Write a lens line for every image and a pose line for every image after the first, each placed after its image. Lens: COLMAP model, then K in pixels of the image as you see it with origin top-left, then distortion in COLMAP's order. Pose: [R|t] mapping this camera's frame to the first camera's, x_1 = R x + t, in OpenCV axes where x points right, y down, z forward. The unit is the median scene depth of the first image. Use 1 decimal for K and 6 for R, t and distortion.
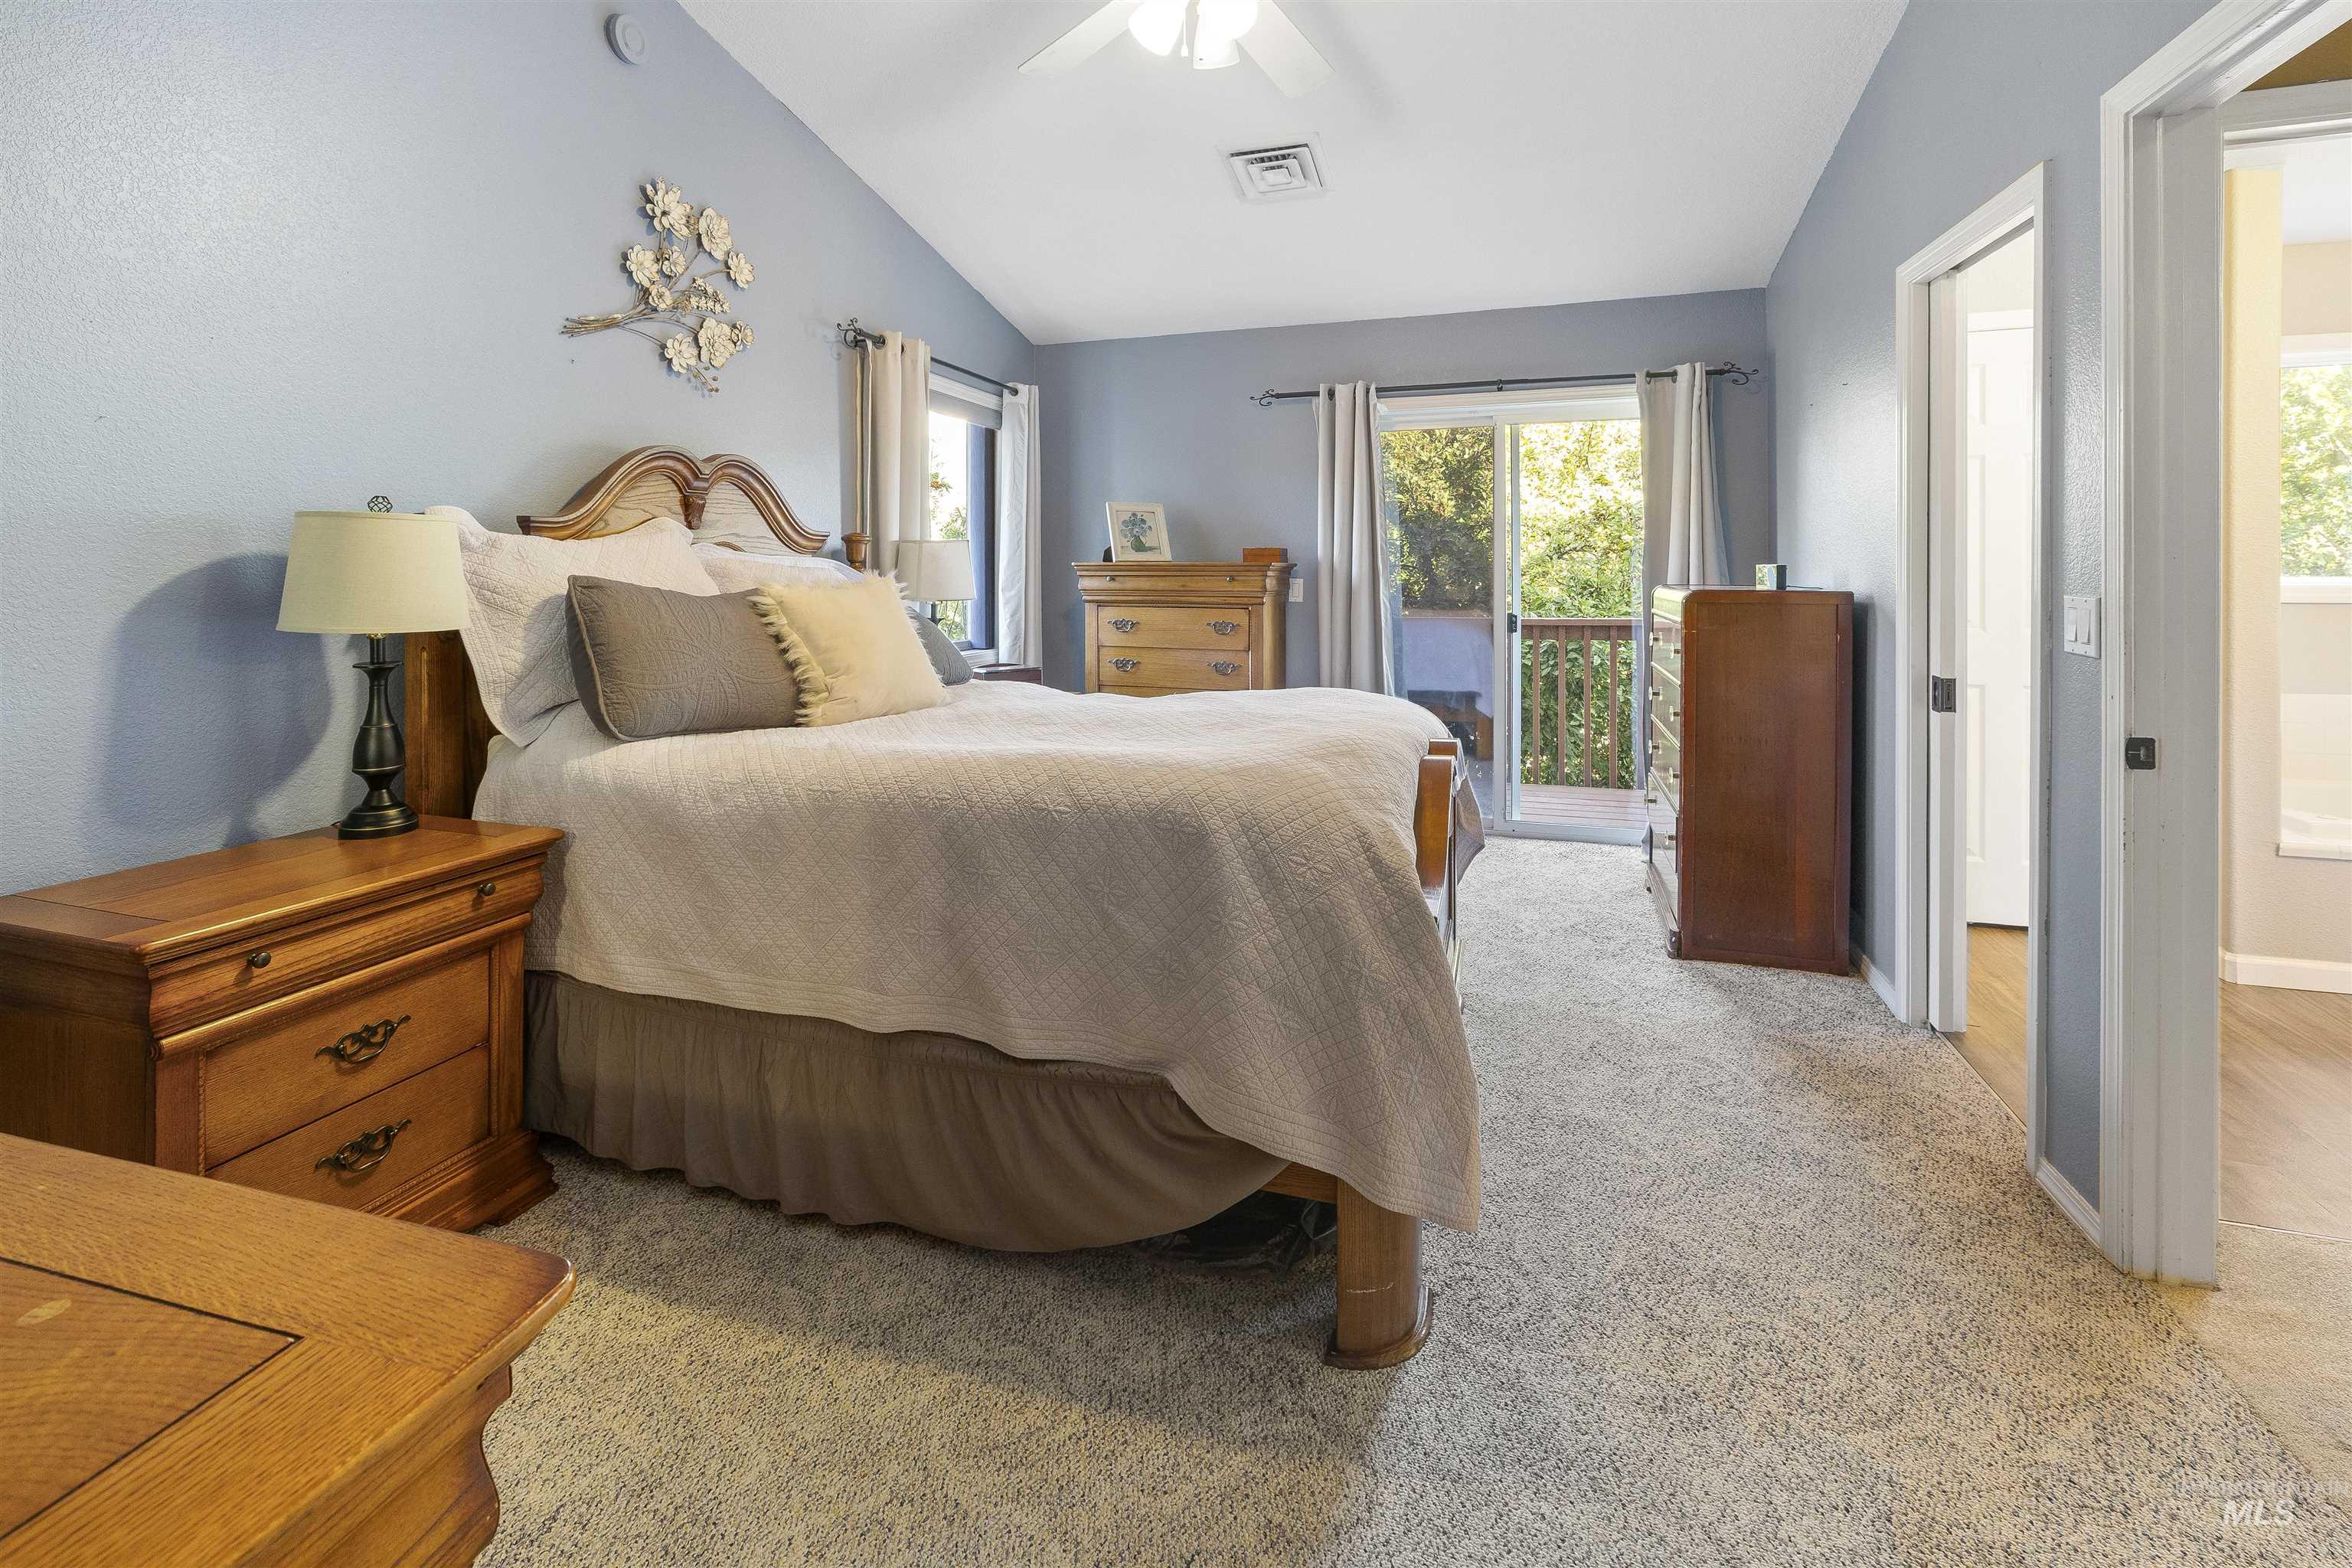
lens RADIAL K [[1034.6, 0, 1138.3], [0, 1034.6, 778.2], [0, 0, 1]] dist [0.000508, 0.000019]
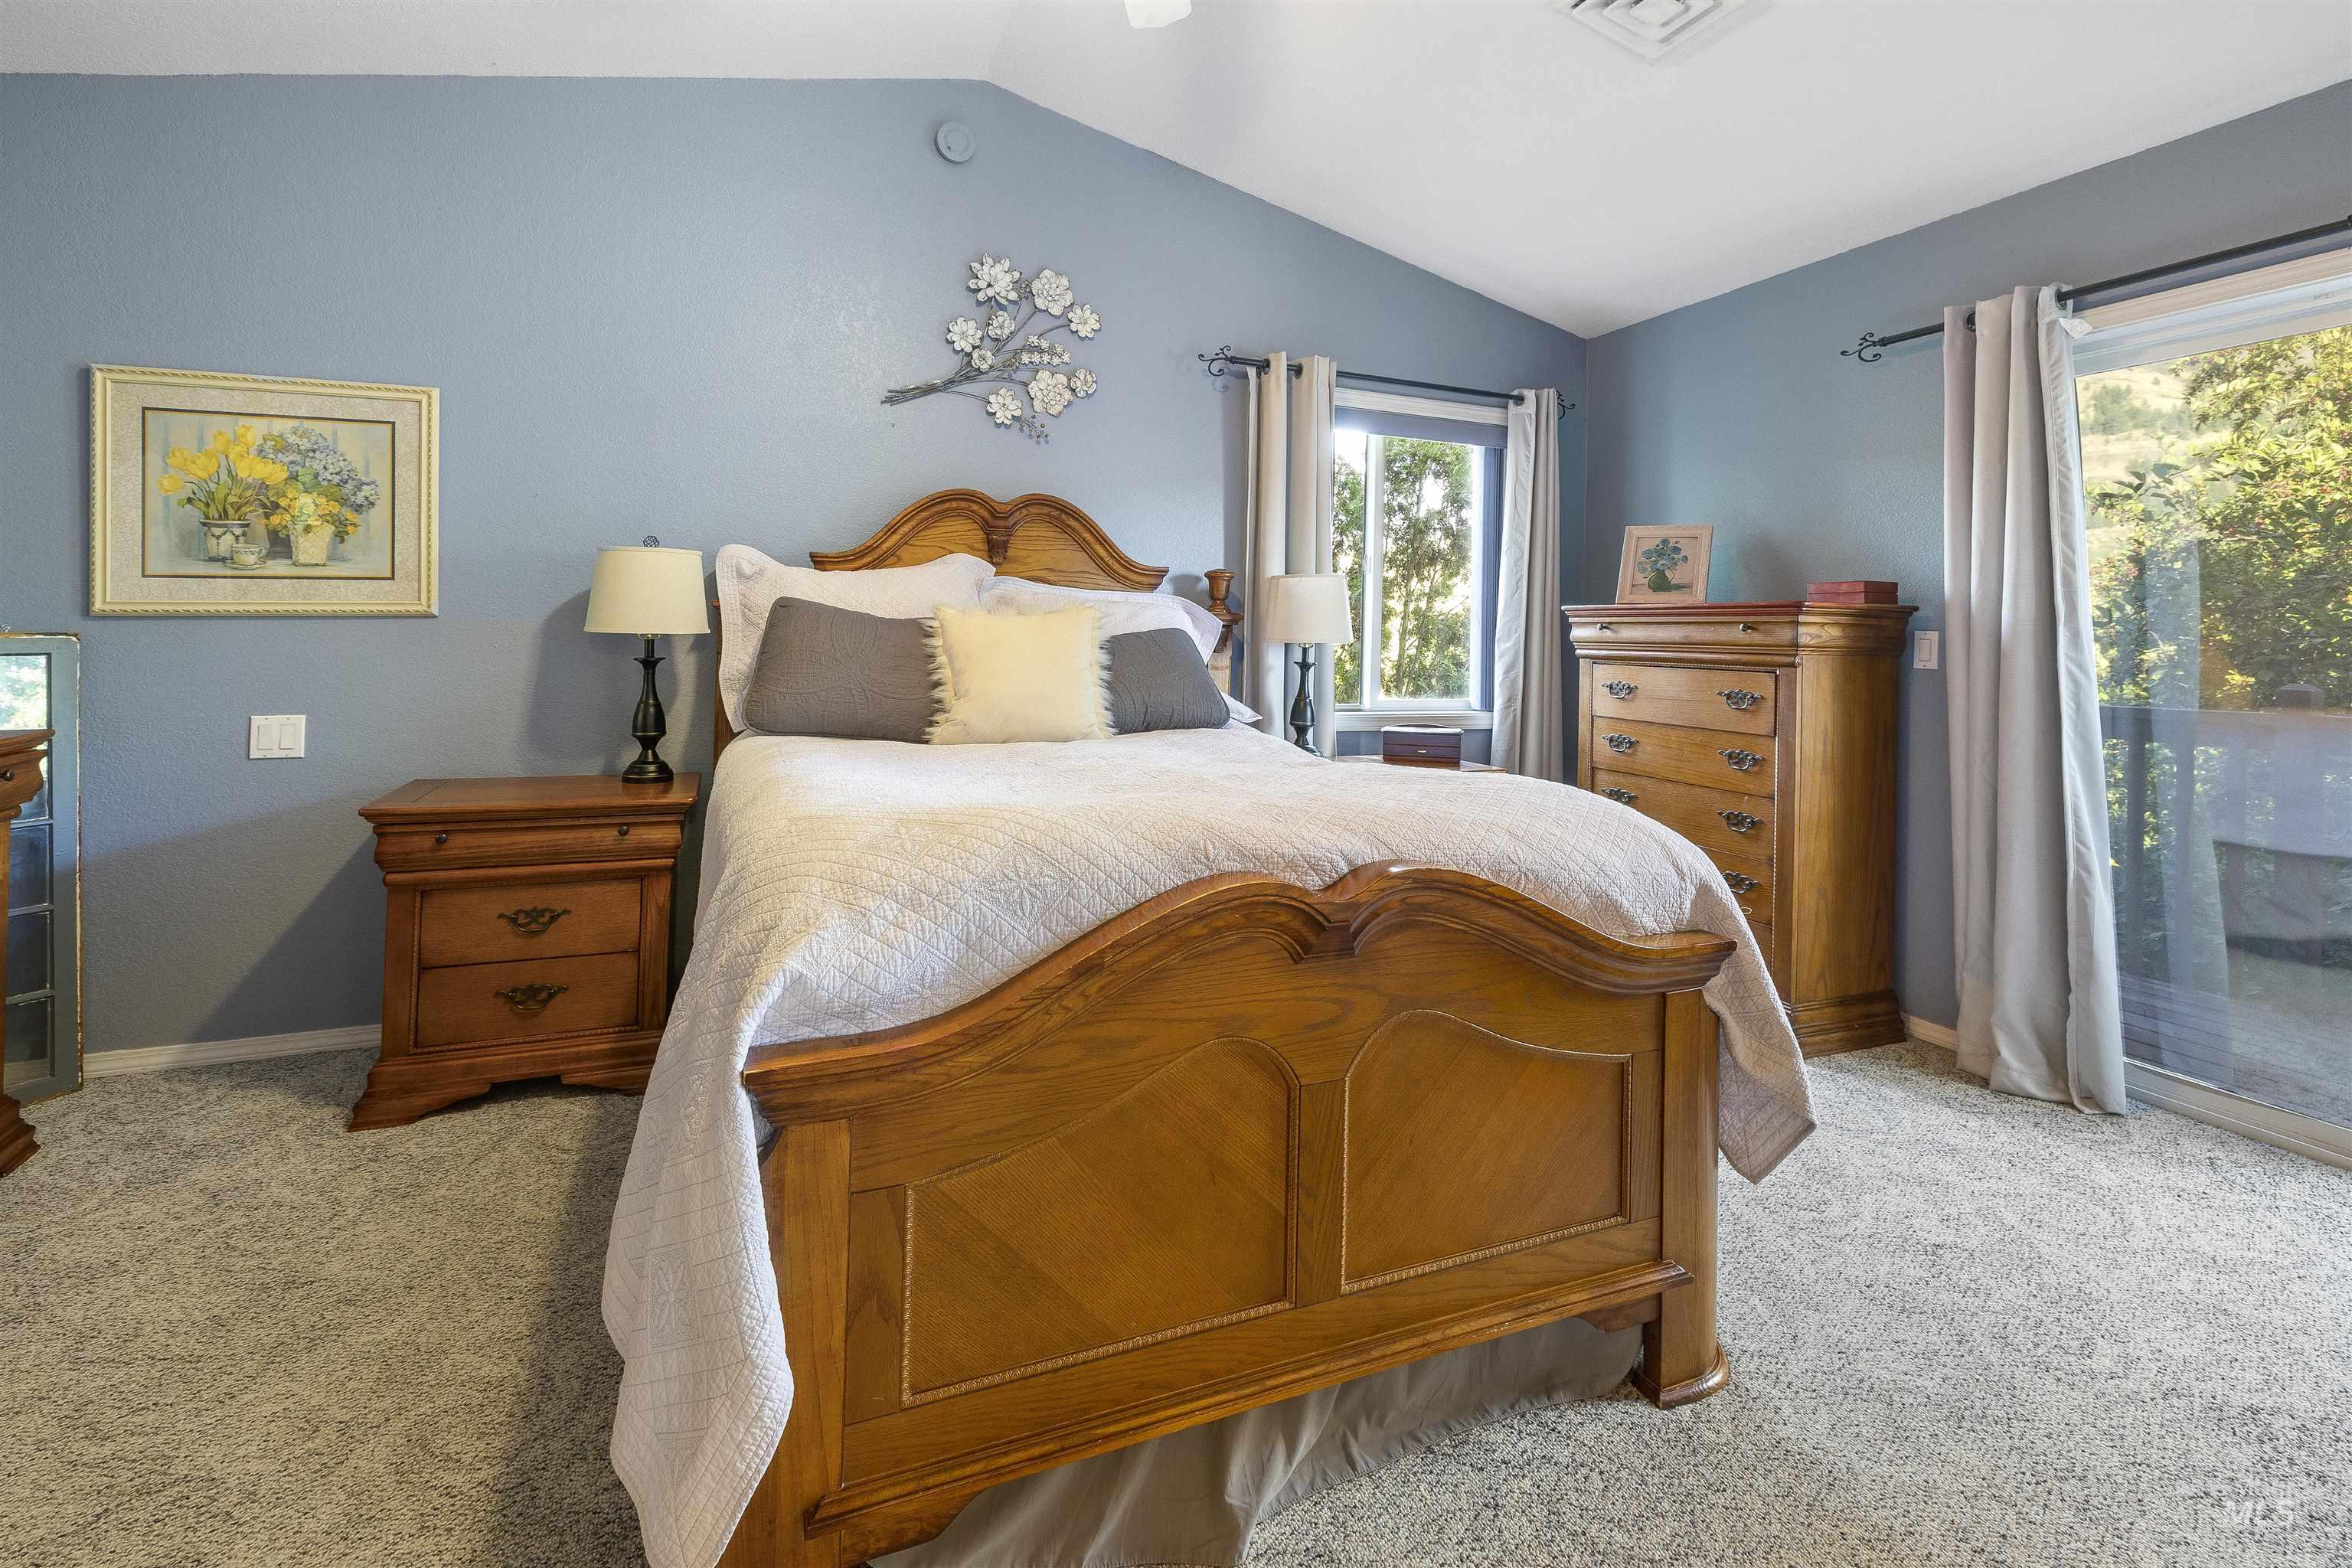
lens RADIAL K [[1034.6, 0, 1138.3], [0, 1034.6, 778.2], [0, 0, 1]] dist [0.000508, 0.000019]
pose [[0.651538, 0.119683, -0.749116, 0.506965], [-0.169300, 0.985512, 0.010204, -0.053300], [0.739483, 0.120177, 0.662361, 0.407120]]
